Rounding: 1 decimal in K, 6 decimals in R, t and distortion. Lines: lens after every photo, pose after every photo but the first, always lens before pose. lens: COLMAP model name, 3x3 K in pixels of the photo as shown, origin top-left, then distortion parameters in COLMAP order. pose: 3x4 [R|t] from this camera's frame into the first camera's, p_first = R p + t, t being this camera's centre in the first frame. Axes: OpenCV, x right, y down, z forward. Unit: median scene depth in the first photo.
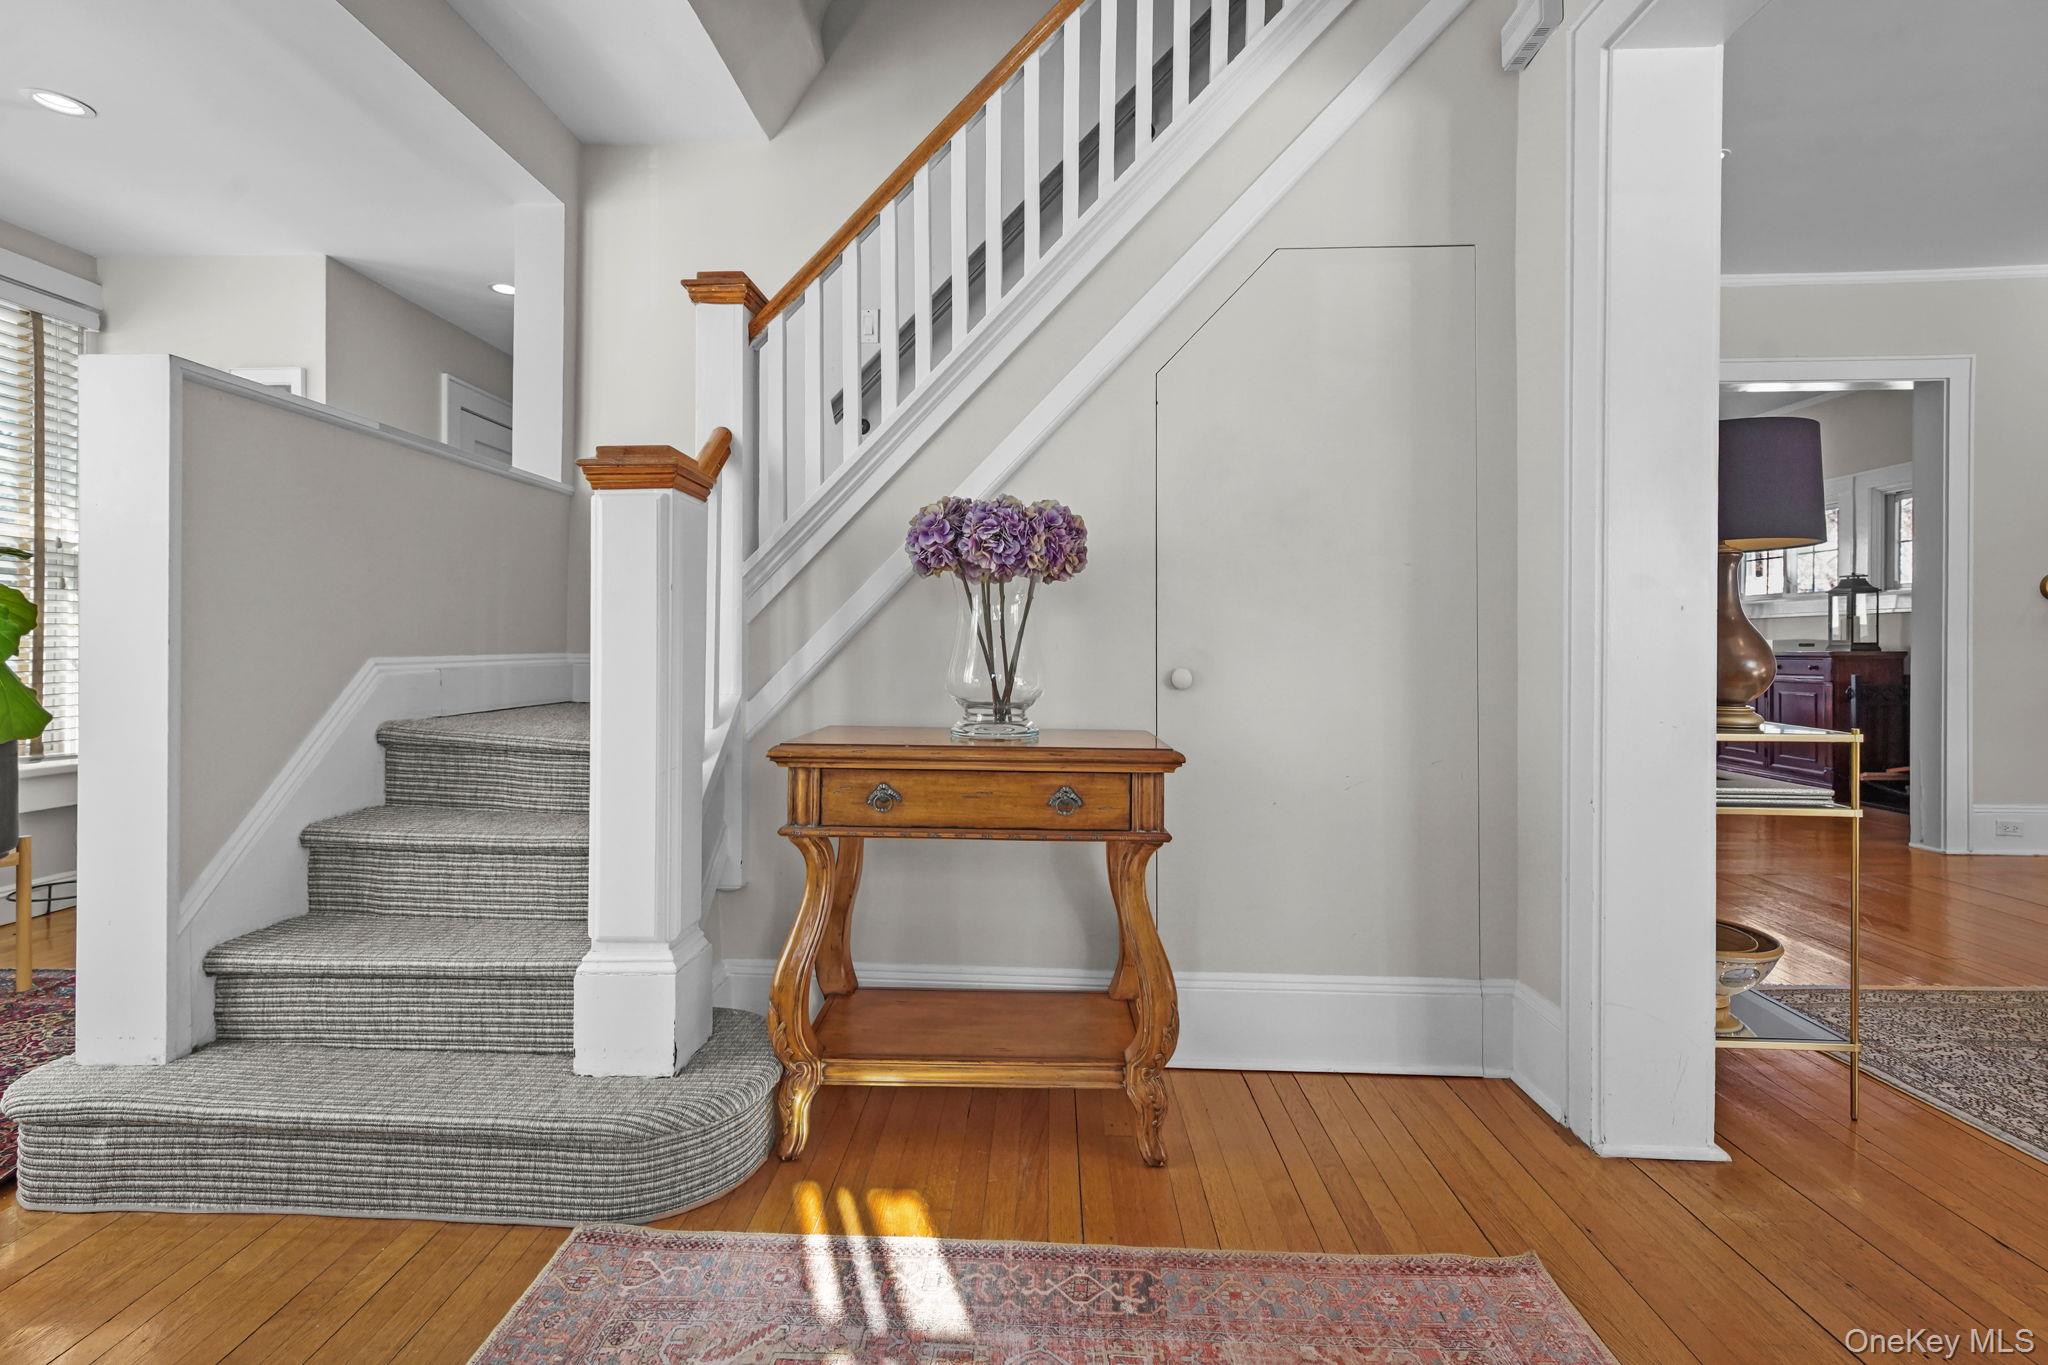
lens RADIAL K [[821.0, 0, 1012.6], [0, 821.0, 644.7], [0, 0, 1]] dist [0.002305, 0.000786]
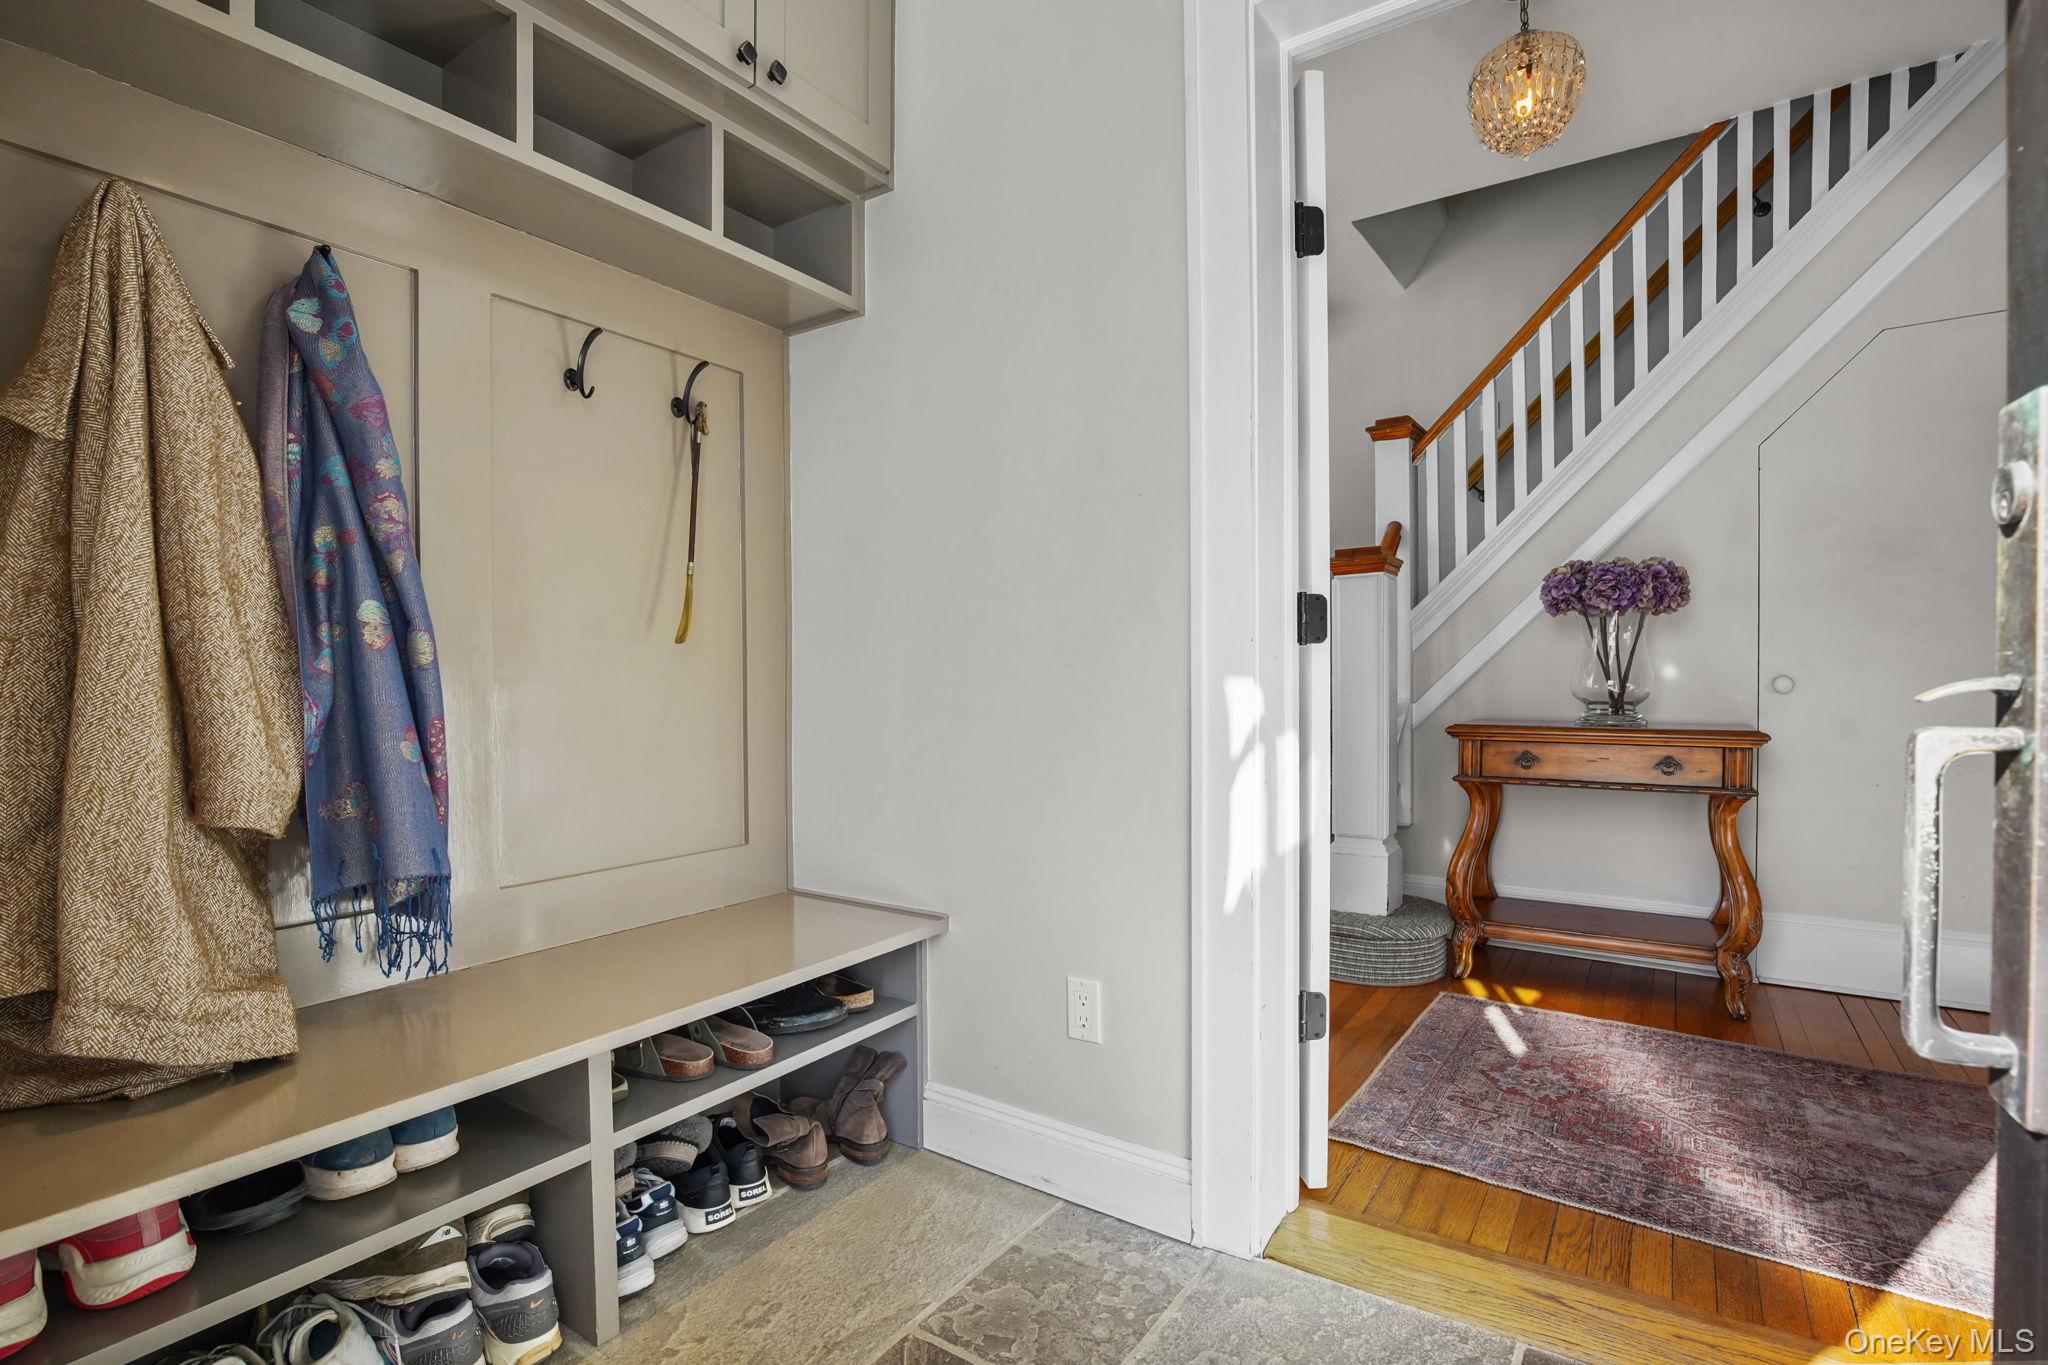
lens RADIAL K [[921.2, 0, 1015.5], [0, 921.2, 685.8], [0, 0, 1]] dist [-0.009839, 0.000129]
pose [[0.840809, -0.000737, -0.541331, -0.028504], [0.003048, 0.999990, 0.003372, 0.035101], [0.541323, -0.004485, 0.840803, -0.917842]]
